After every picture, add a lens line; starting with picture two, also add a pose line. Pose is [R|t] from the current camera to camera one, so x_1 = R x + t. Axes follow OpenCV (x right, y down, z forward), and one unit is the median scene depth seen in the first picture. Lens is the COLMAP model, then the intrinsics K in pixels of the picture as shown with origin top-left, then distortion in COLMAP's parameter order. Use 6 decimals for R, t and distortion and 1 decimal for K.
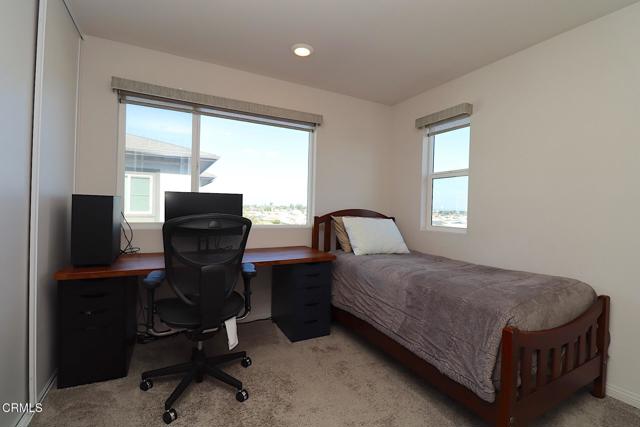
lens RADIAL K [[296.6, 0, 319.4], [0, 296.6, 211.7], [0, 0, 1]] dist [-0.003028, -0.010893]
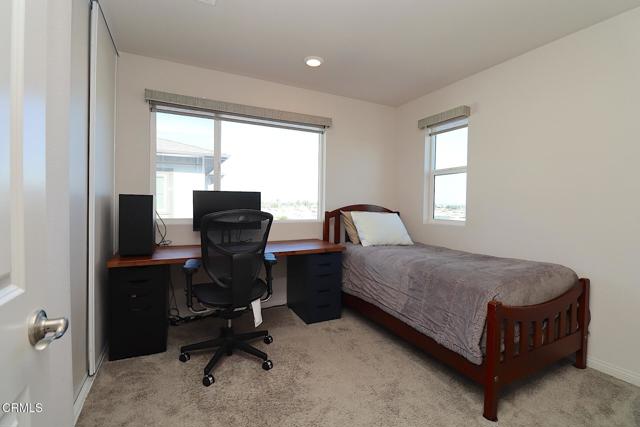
lens RADIAL K [[296.6, 0, 321.9], [0, 296.6, 211.3], [0, 0, 1]] dist [-0.003028, -0.010893]
pose [[0.999840, -0.010686, -0.014336, -0.018505], [0.010855, 0.999872, 0.011733, 0.002537], [0.014209, -0.011886, 0.999828, -0.122340]]
